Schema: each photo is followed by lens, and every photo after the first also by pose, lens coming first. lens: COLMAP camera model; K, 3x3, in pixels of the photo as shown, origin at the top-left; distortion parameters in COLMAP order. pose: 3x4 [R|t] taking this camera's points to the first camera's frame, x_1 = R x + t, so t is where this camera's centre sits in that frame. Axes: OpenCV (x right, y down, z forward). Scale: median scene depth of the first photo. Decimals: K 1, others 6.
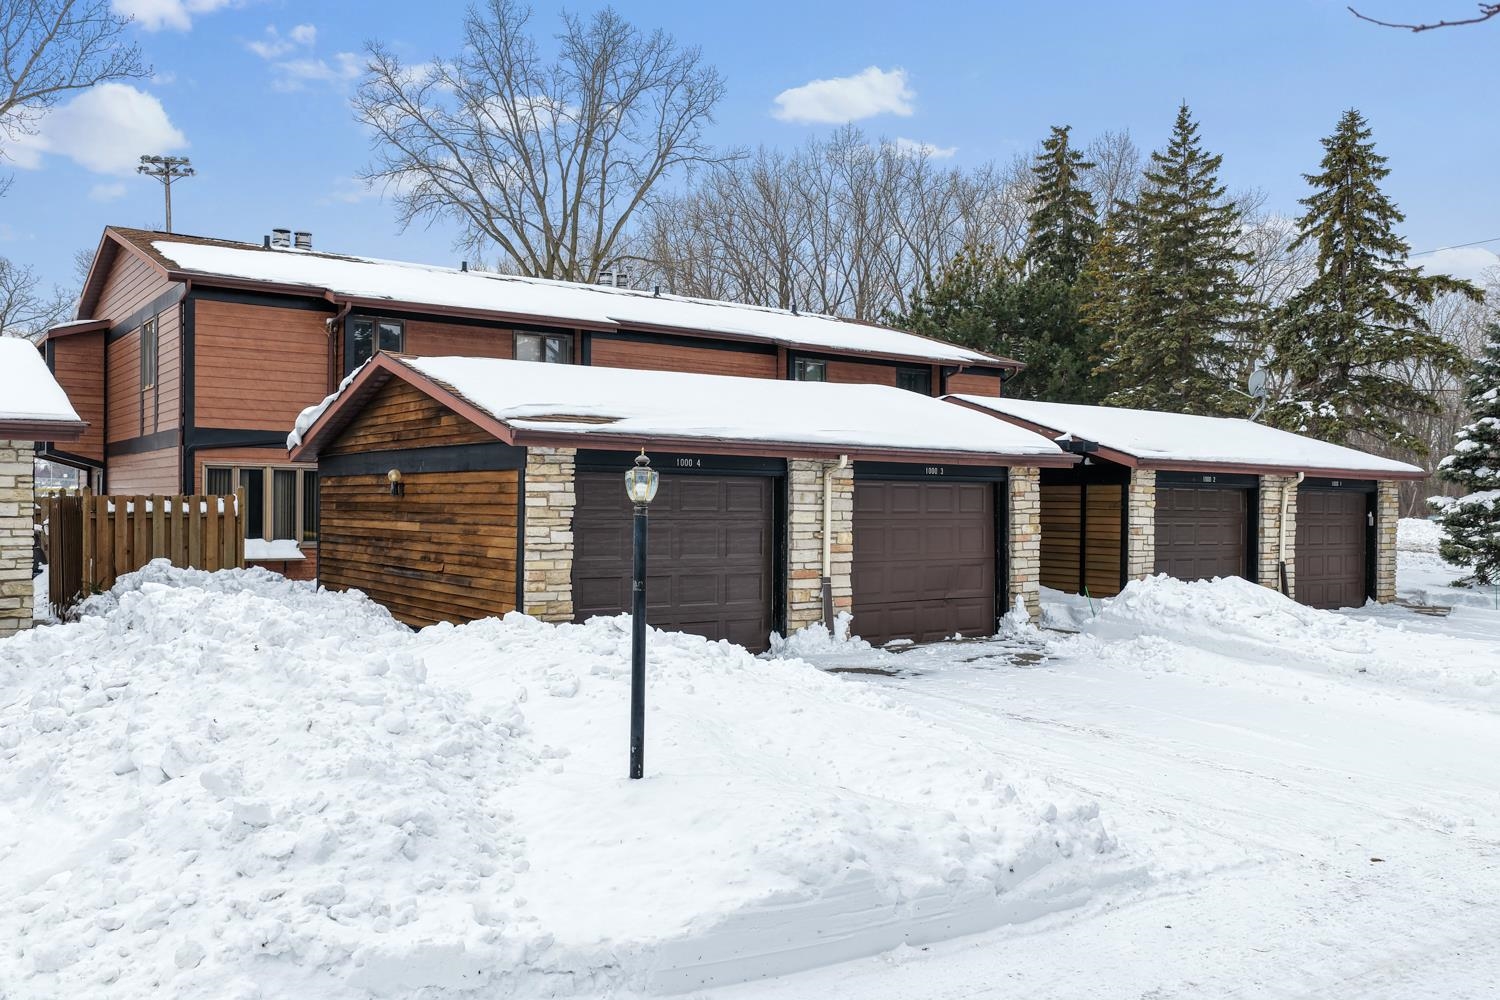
lens RADIAL K [[1251.5, 0, 692.3], [0, 1251.5, 525.2], [0, 0, 1]] dist [-0.016399, 0.037494]
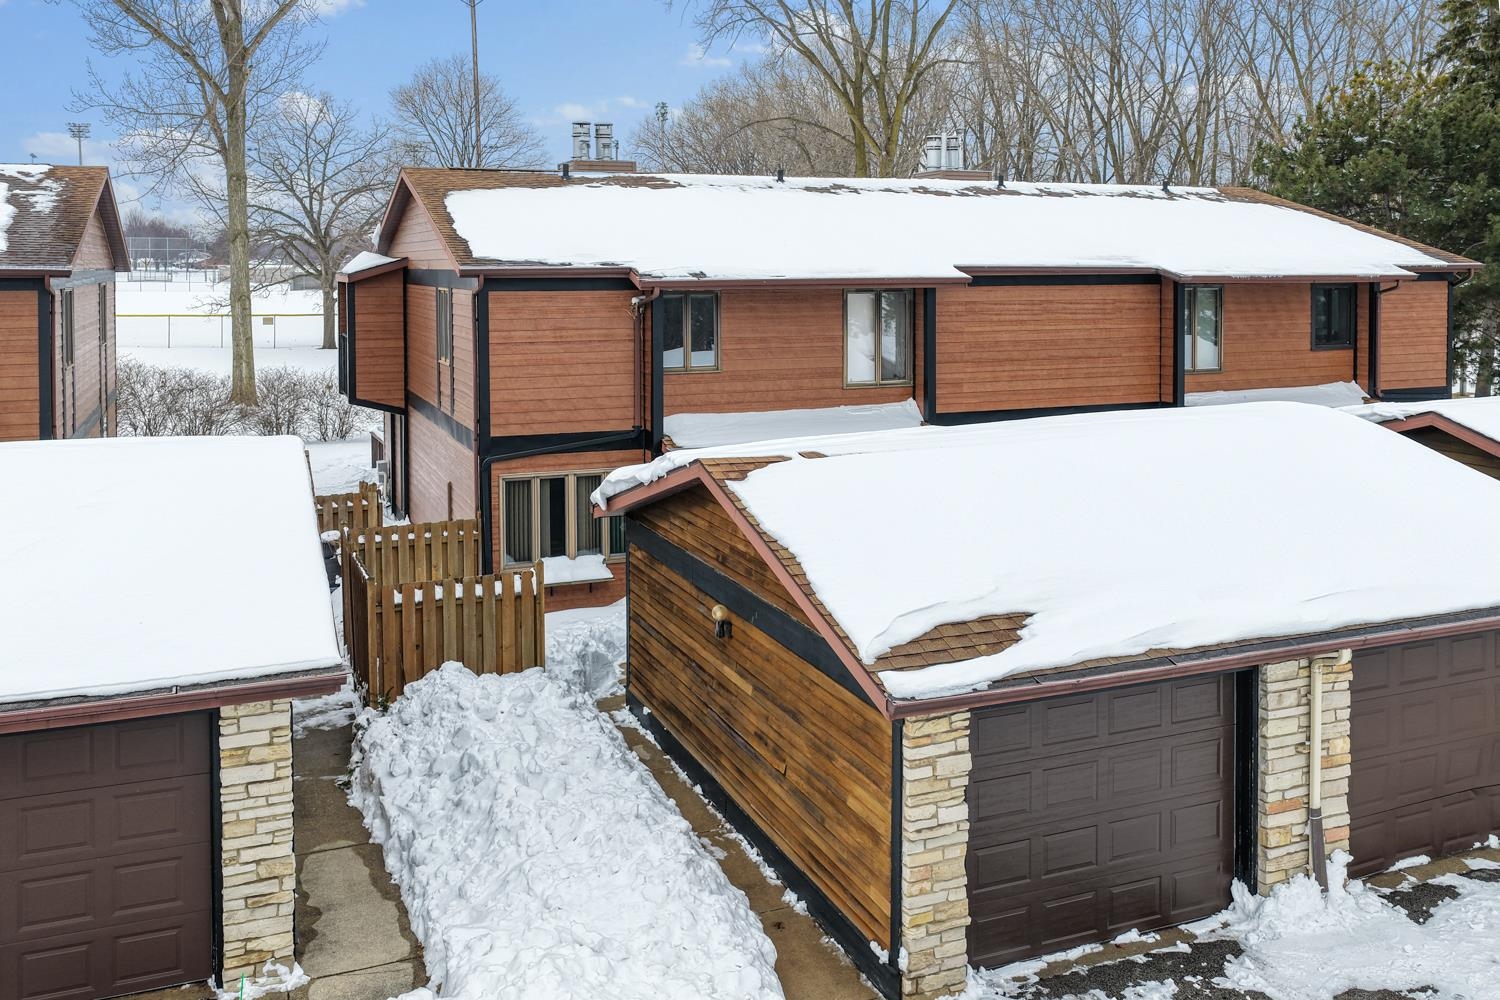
lens RADIAL K [[1251.5, 0, 692.8], [0, 1251.5, 288.6], [0, 0, 1]] dist [-0.016399, 0.037494]
pose [[0.972947, -0.005292, -0.230966, -0.051904], [0.011925, 0.999555, 0.027333, -0.201281], [0.230719, -0.029348, 0.972578, 0.168463]]
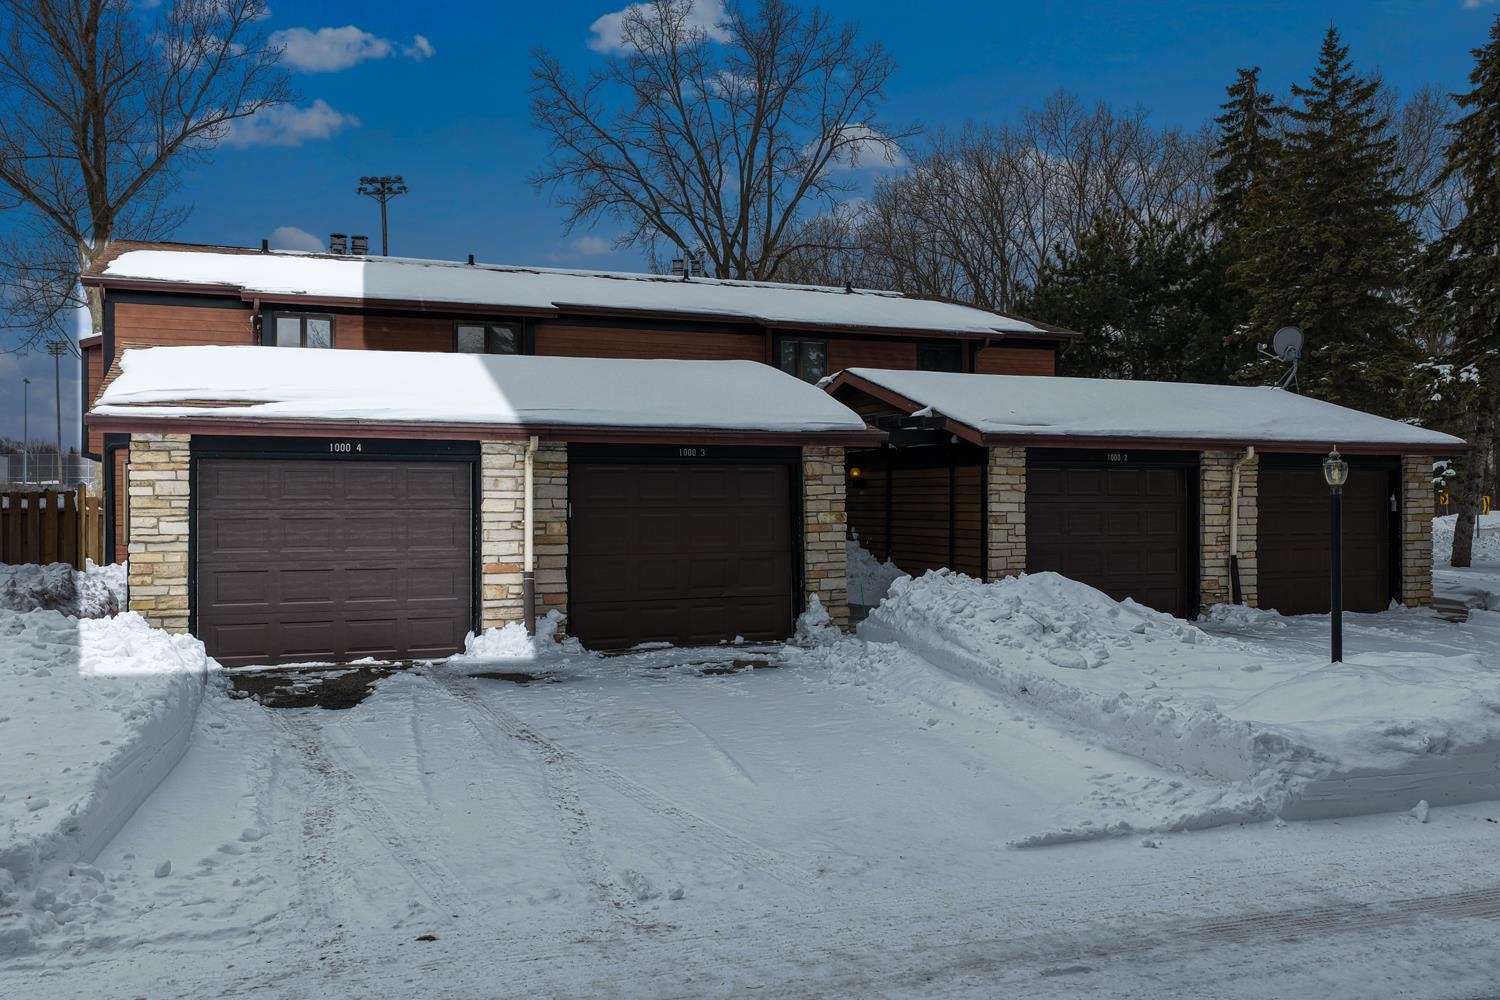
lens RADIAL K [[1251.5, 0, 740.1], [0, 1251.5, 523.2], [0, 0, 1]] dist [-0.016399, 0.037494]
pose [[0.972005, -0.007152, -0.234852, 0.339391], [0.007141, 0.999974, -0.000895, 0.006103], [0.234852, -0.000807, 0.972031, 0.113157]]
